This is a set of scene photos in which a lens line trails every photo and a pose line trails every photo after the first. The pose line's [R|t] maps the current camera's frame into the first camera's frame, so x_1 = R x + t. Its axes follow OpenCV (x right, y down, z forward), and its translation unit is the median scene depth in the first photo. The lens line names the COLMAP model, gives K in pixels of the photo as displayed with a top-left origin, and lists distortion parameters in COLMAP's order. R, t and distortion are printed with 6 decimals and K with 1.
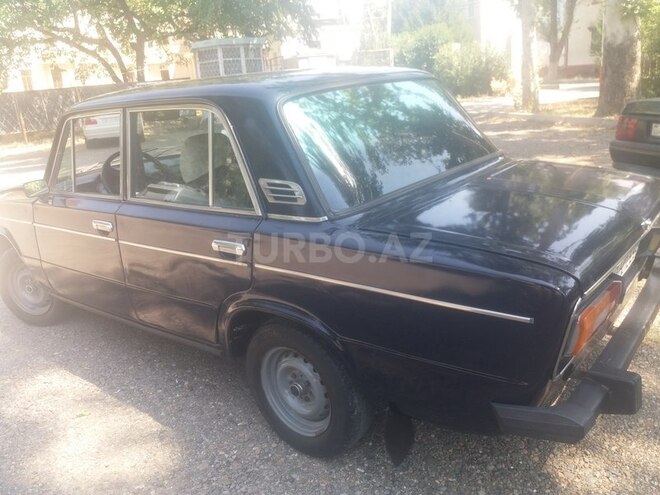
lens RADIAL K [[547.0, 0, 330.0], [0, 547.0, 247.5], [0, 0, 1]] dist [0.034555, -0.080318]
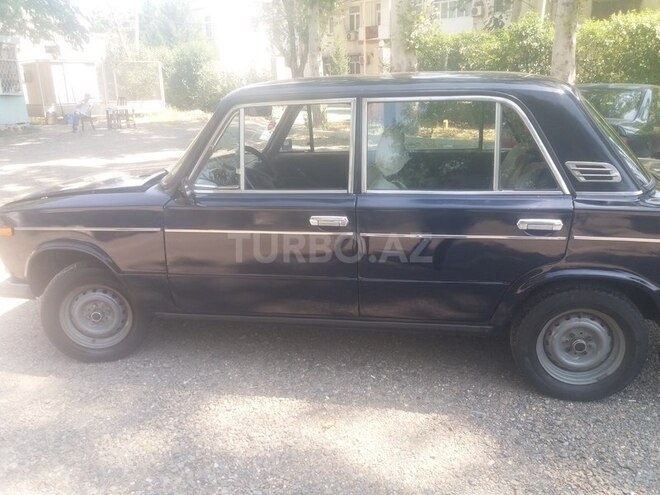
lens RADIAL K [[547.0, 0, 330.0], [0, 547.0, 247.5], [0, 0, 1]] dist [0.034555, -0.080318]
pose [[0.884022, -0.071962, 0.461873, -0.811760], [0.086695, 0.996177, -0.010724, 0.016425], [-0.459336, 0.049522, 0.886881, 0.160376]]
